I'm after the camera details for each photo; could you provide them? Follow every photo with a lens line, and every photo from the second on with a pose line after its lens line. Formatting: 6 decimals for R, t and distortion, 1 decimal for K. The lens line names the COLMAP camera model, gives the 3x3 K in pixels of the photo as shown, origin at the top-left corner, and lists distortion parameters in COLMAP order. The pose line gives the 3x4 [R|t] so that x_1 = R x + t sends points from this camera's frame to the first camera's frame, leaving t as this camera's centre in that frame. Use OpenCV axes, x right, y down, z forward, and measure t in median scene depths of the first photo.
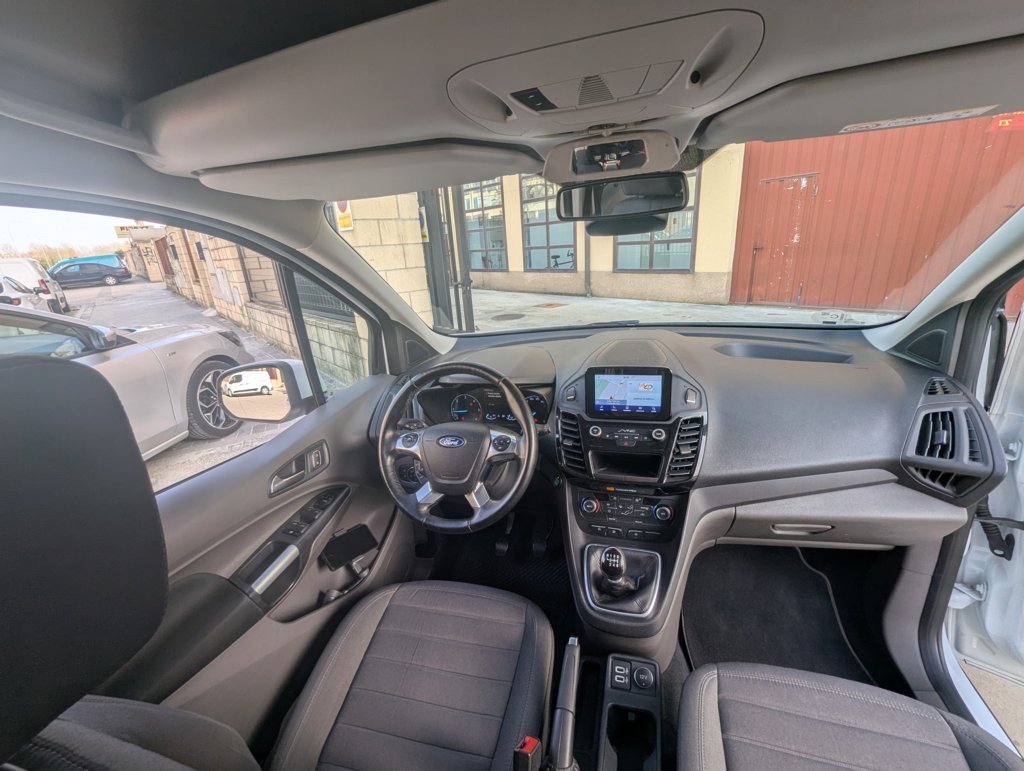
lens RADIAL K [[418.0, 0, 509.5], [0, 418.0, 392.1], [0, 0, 1]] dist [0.012000, 0.000266]
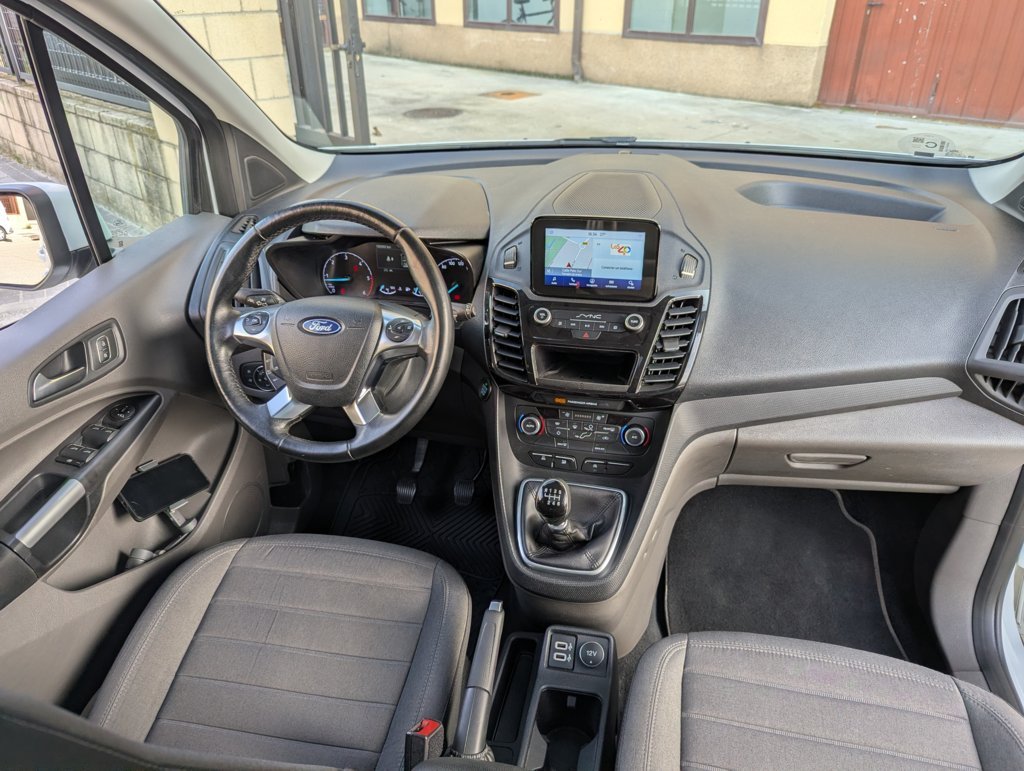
lens RADIAL K [[767.7, 0, 508.0], [0, 767.7, 382.7], [0, 0, 1]] dist [0.057608, -0.060631]
pose [[0.996957, 0.017112, 0.076052, 0.058296], [-0.029889, 0.984958, 0.170191, -0.007030], [-0.071995, -0.171946, 0.982472, -0.203854]]
